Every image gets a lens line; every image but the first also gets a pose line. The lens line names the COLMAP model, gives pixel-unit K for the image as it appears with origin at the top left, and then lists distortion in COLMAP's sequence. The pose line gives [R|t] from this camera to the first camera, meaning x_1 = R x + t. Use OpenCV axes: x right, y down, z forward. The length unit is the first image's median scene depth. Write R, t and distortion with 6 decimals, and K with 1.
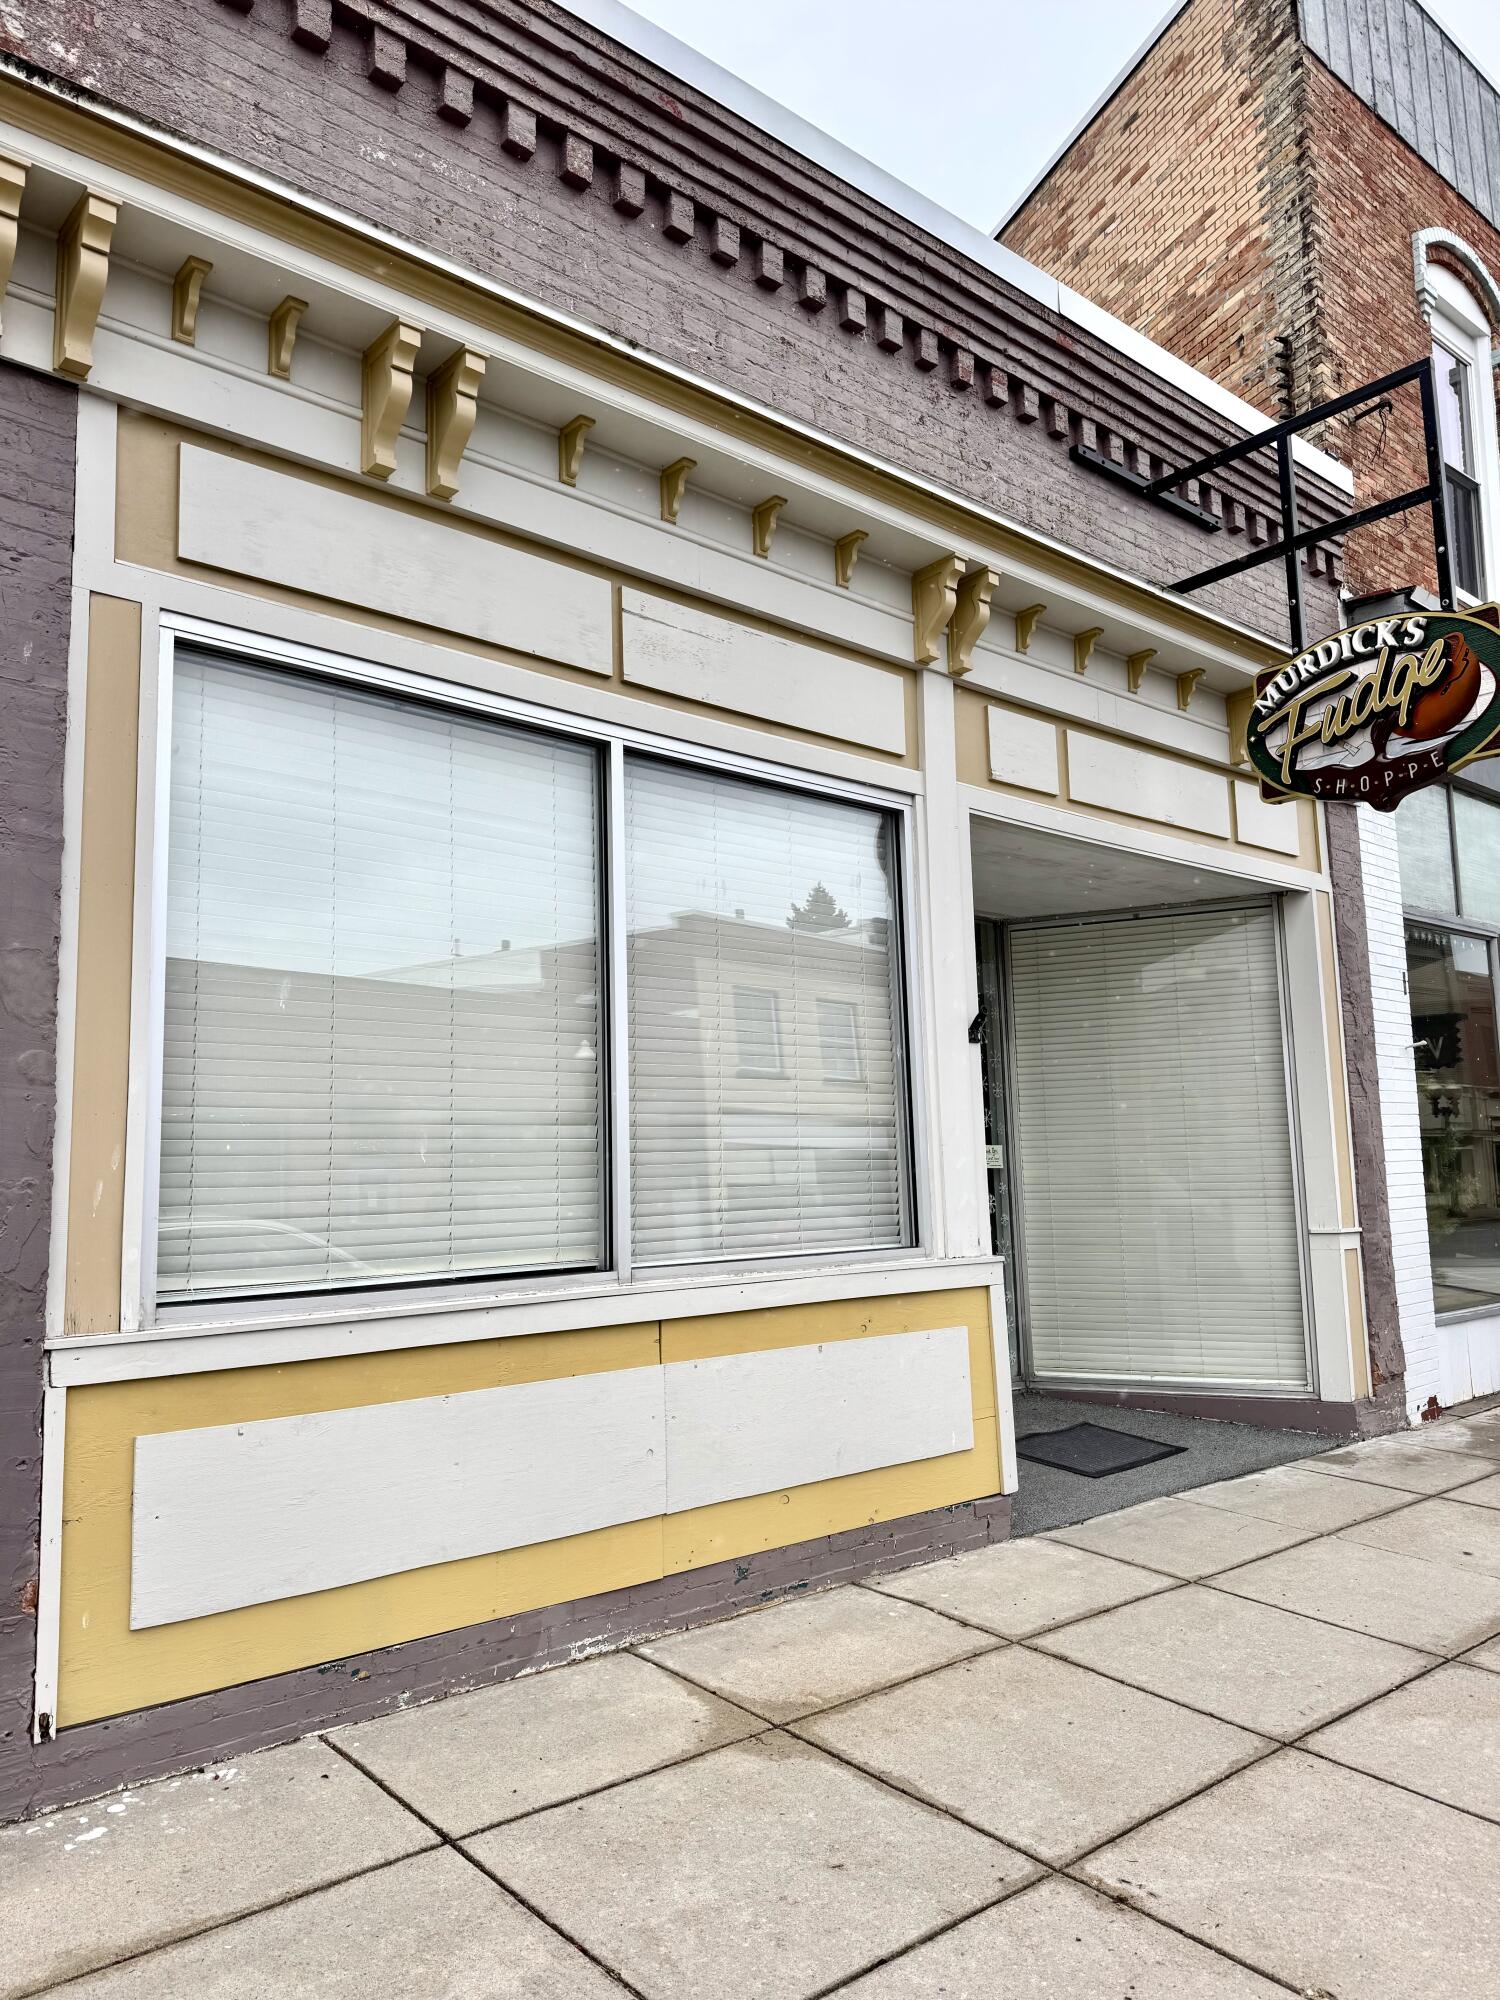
lens RADIAL K [[1407.5, 0, 755.4], [0, 1407.5, 1011.7], [0, 0, 1]] dist [0.030962, -0.030819]
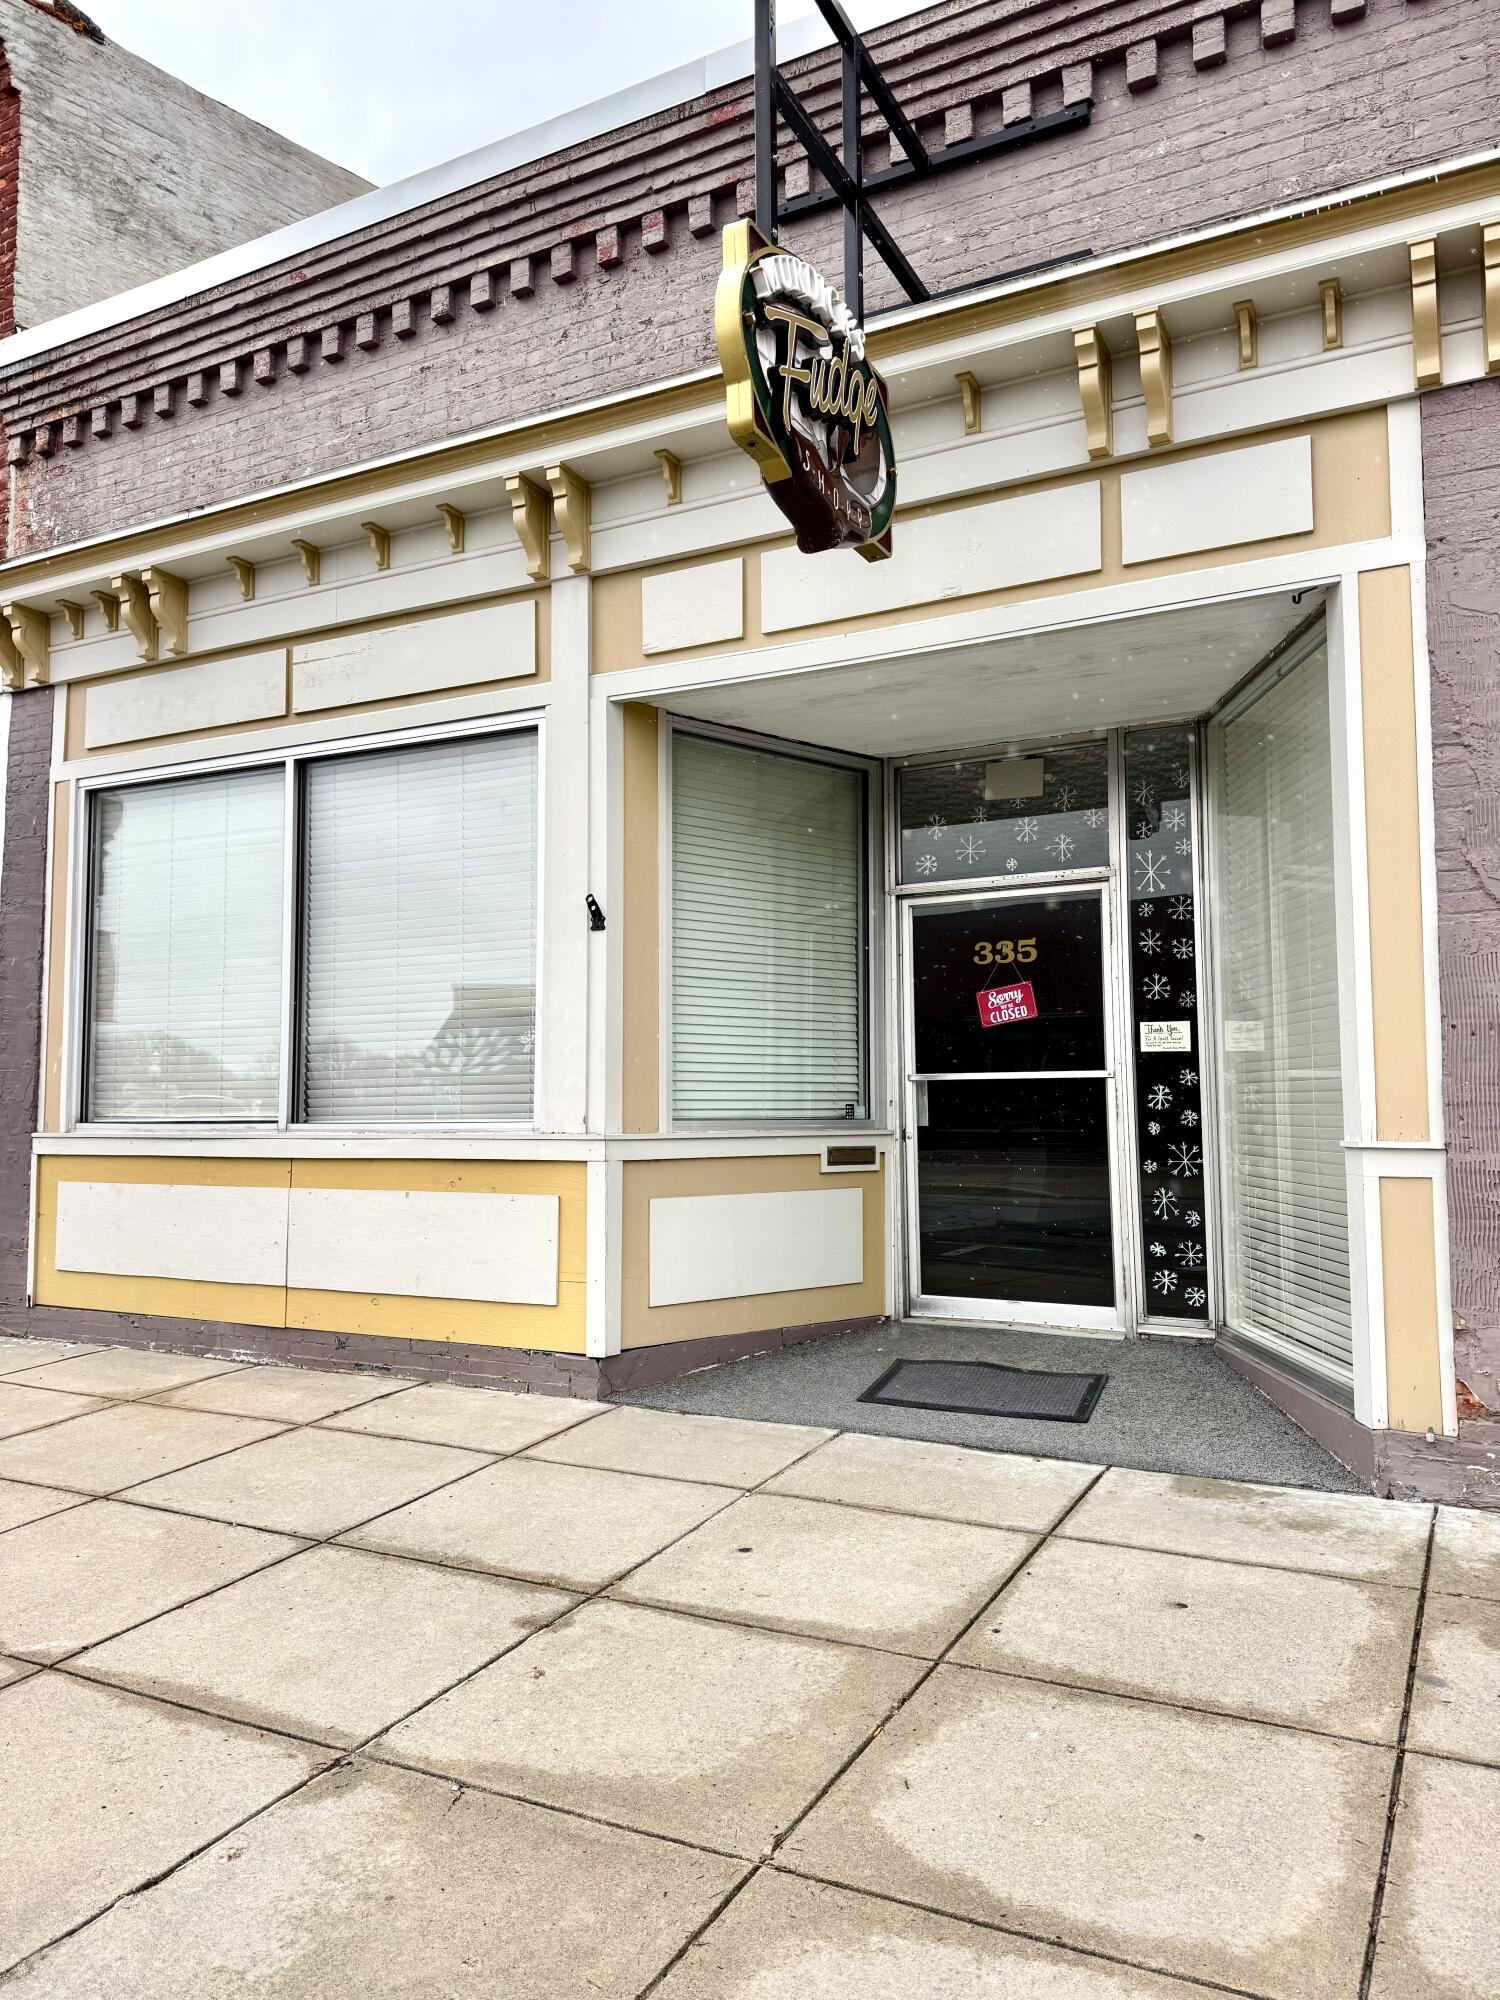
lens RADIAL K [[1407.5, 0, 757.3], [0, 1407.5, 1012.5], [0, 0, 1]] dist [0.030962, -0.030819]
pose [[0.365664, -0.042885, -0.929758, 1.233261], [0.104454, 0.994518, -0.004792, 0.107155], [0.924867, -0.095365, 0.368139, 0.774019]]
